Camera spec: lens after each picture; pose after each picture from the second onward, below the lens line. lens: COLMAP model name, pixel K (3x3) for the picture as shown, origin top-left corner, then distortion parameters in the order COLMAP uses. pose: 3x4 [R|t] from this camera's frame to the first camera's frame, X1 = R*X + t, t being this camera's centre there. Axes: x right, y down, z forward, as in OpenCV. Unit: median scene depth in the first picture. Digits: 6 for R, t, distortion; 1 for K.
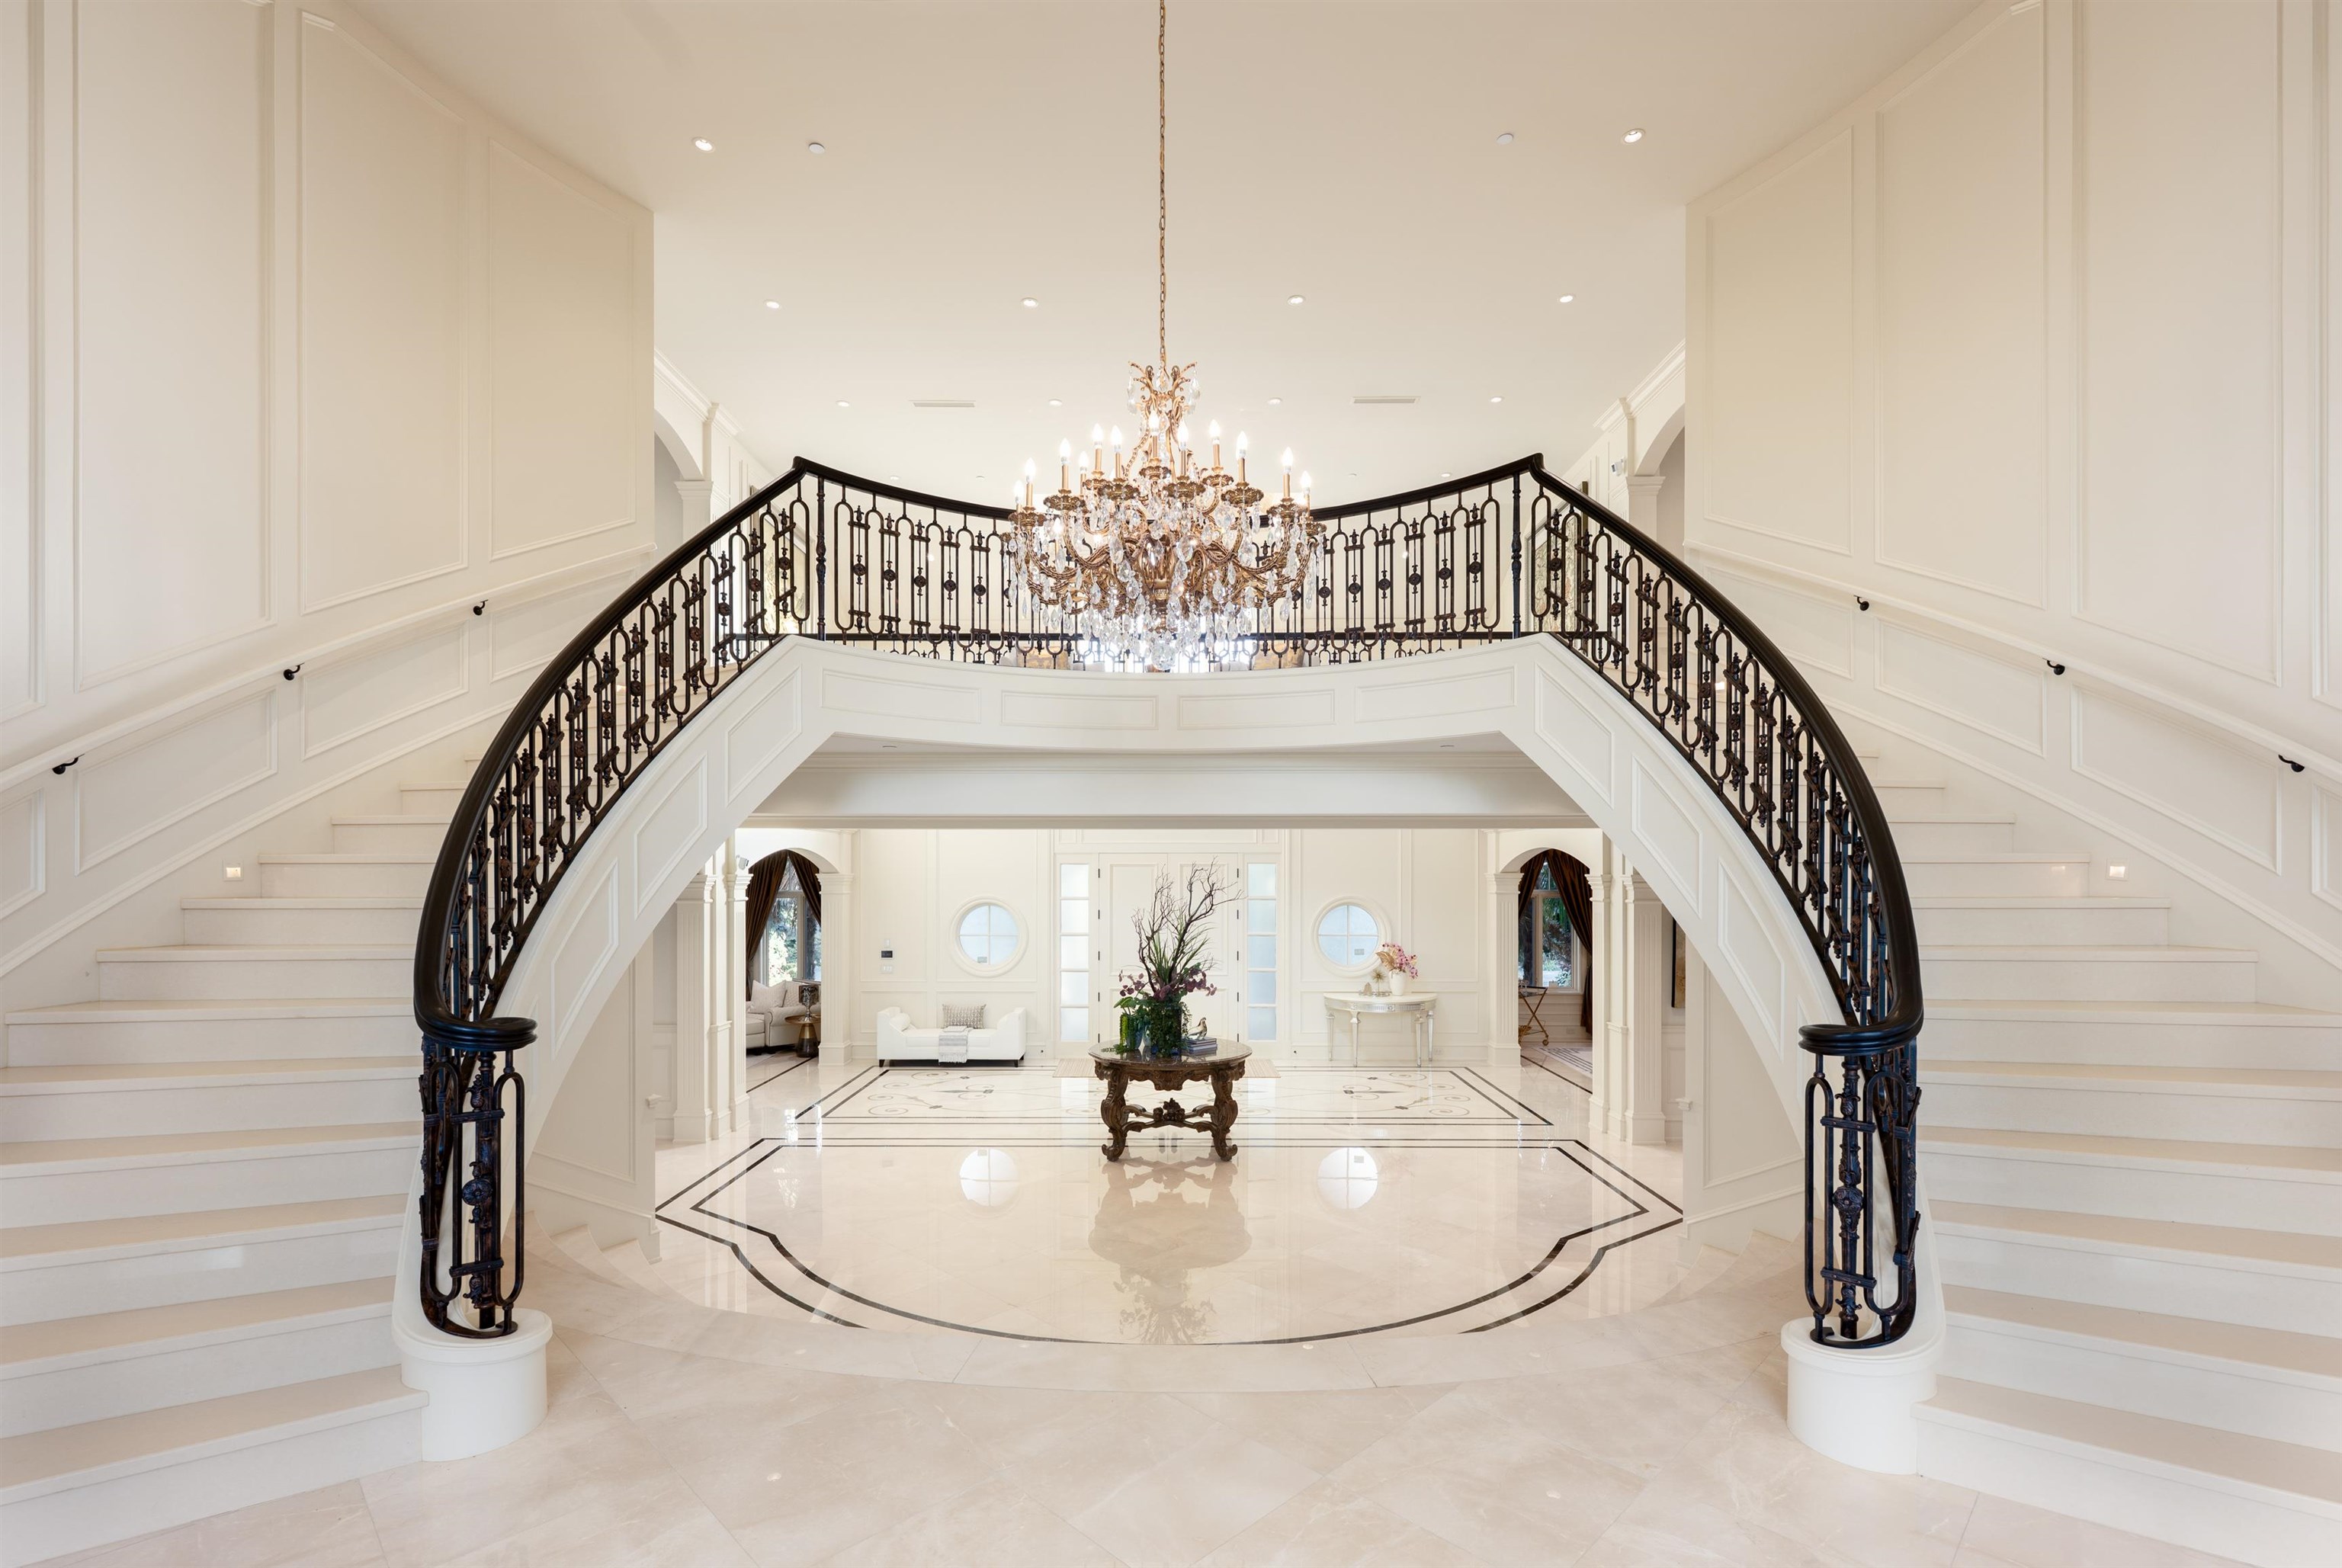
lens RADIAL K [[1076.5, 0, 1178.2], [0, 1076.5, 873.2], [0, 0, 1]] dist [-0.000145, -0.000108]
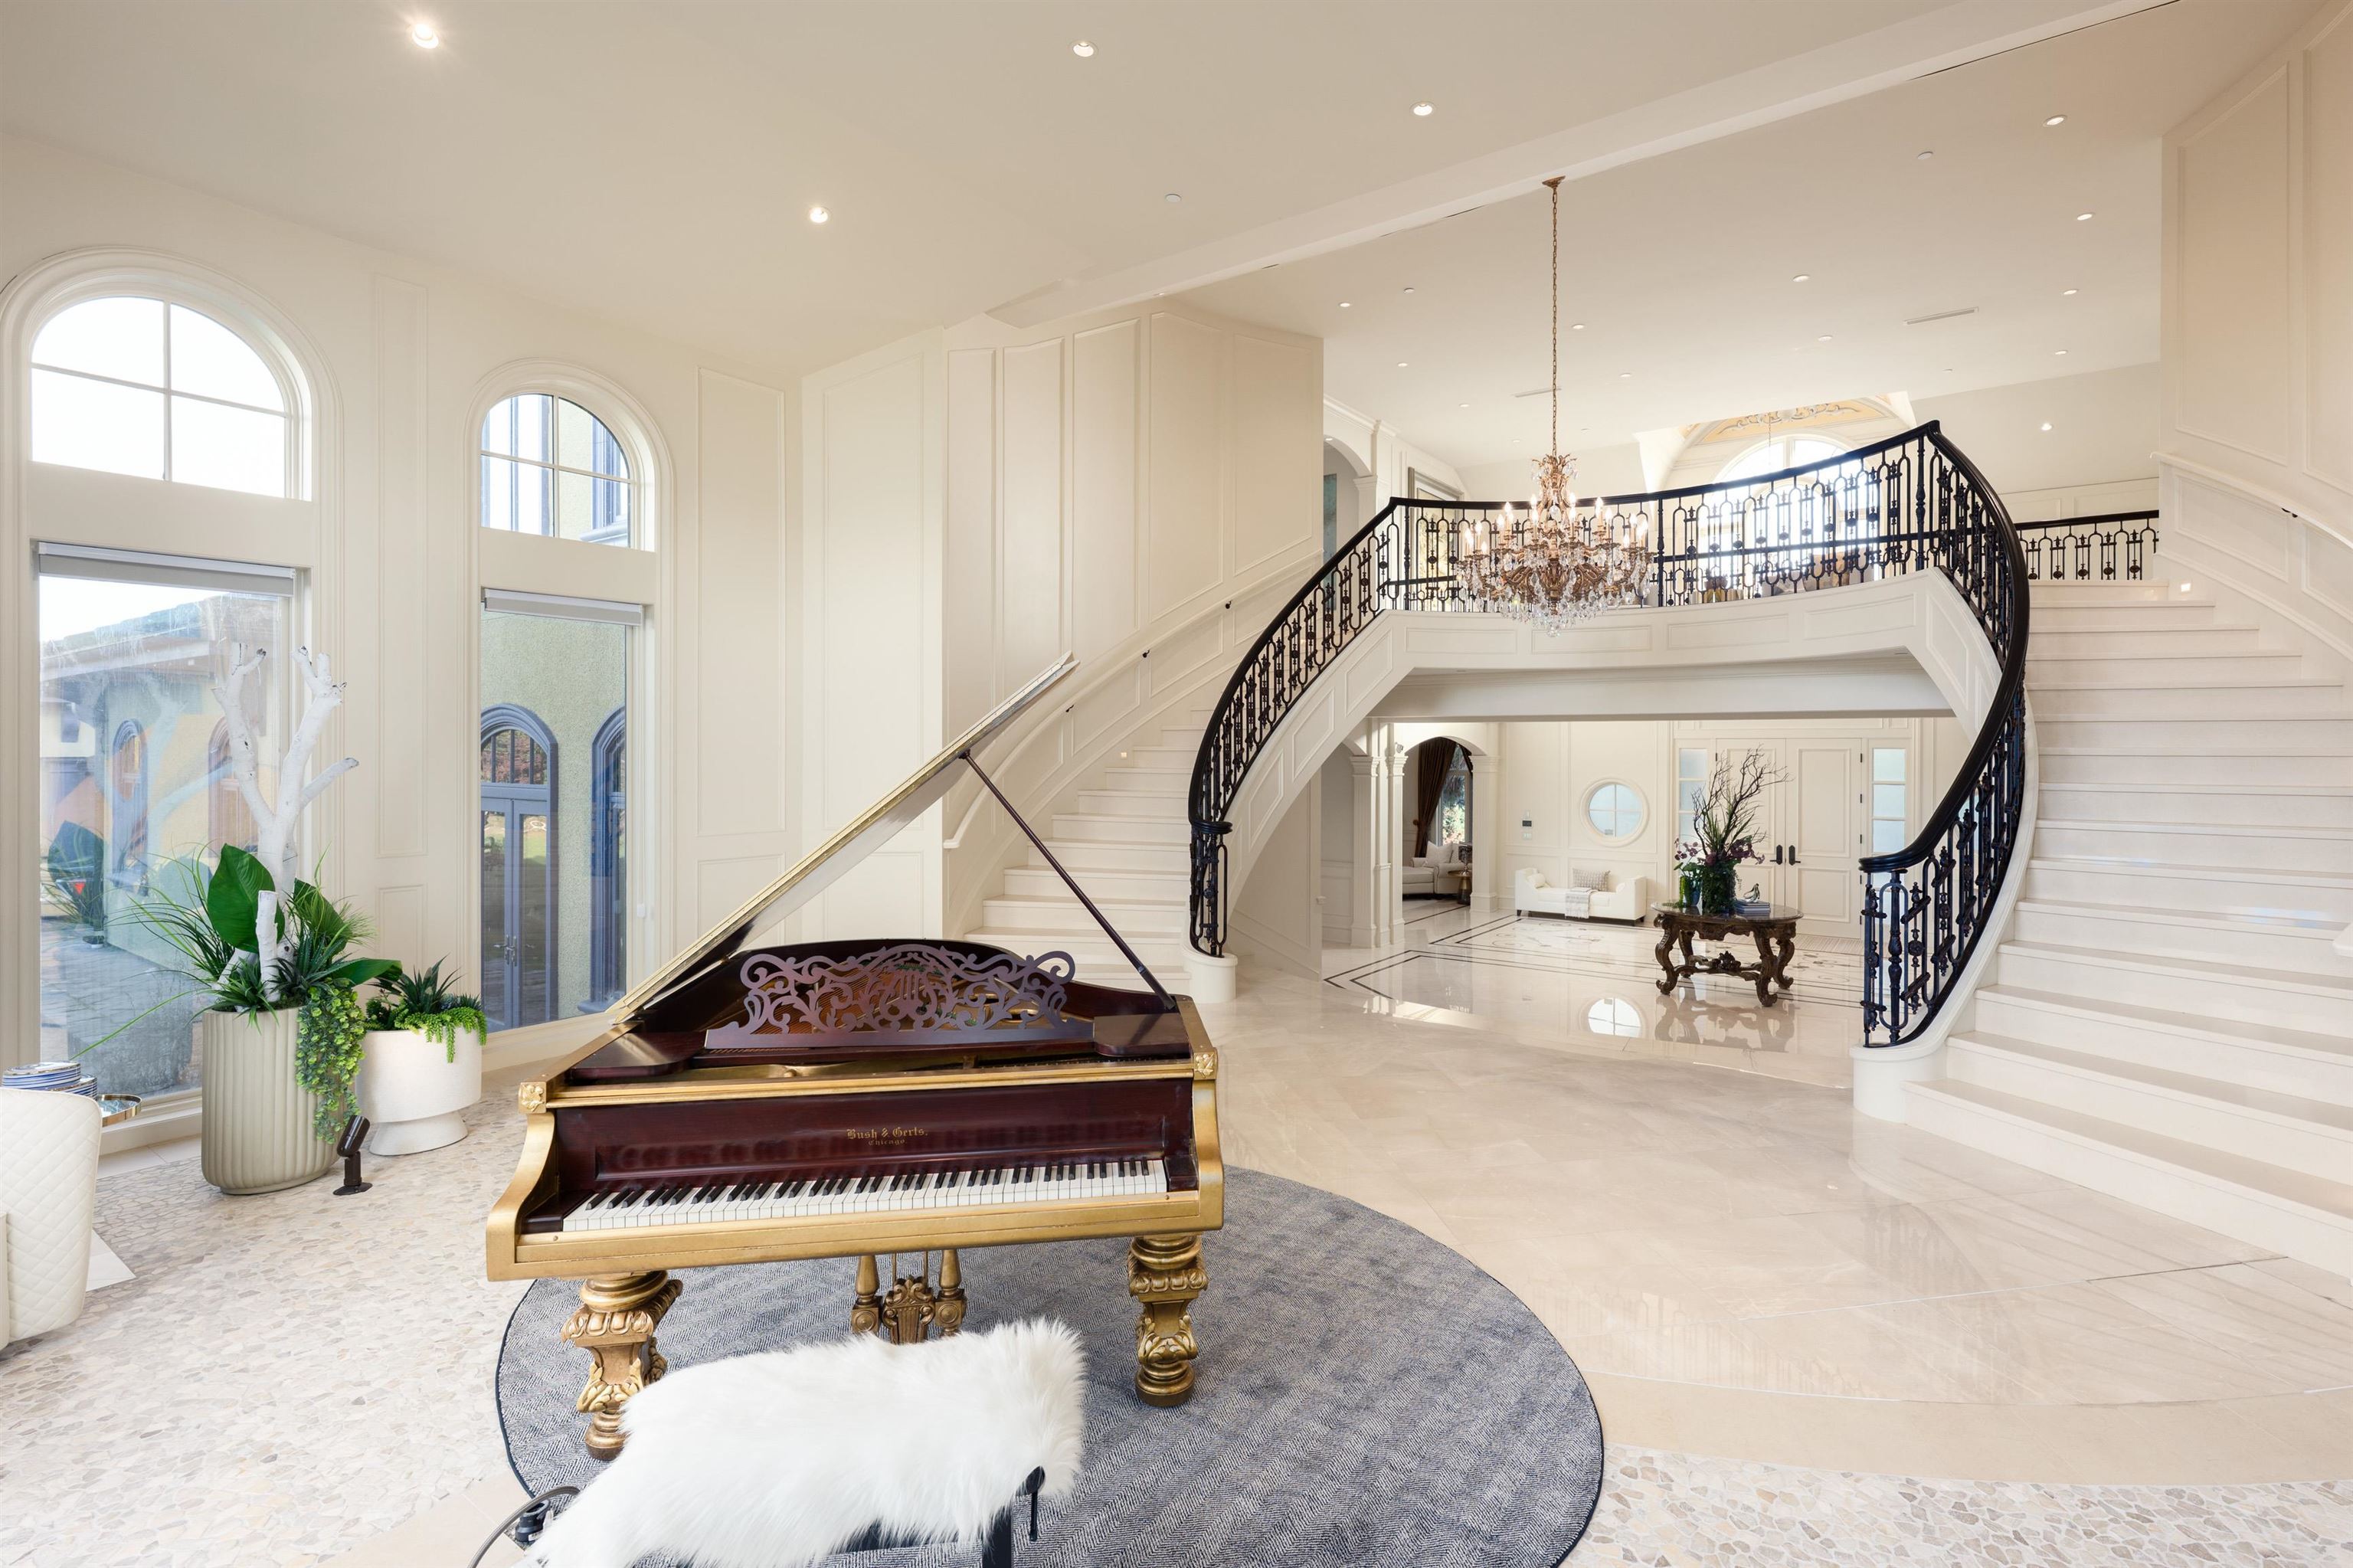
lens RADIAL K [[971.1, 0, 1175.9], [0, 971.1, 754.8], [0, 0, 1]] dist [0.000036, -0.000016]
pose [[0.794470, 0.005140, -0.607282, 0.258564], [-0.004873, 0.999986, 0.002088, -0.004592], [0.607284, 0.001301, 0.794484, -0.326895]]
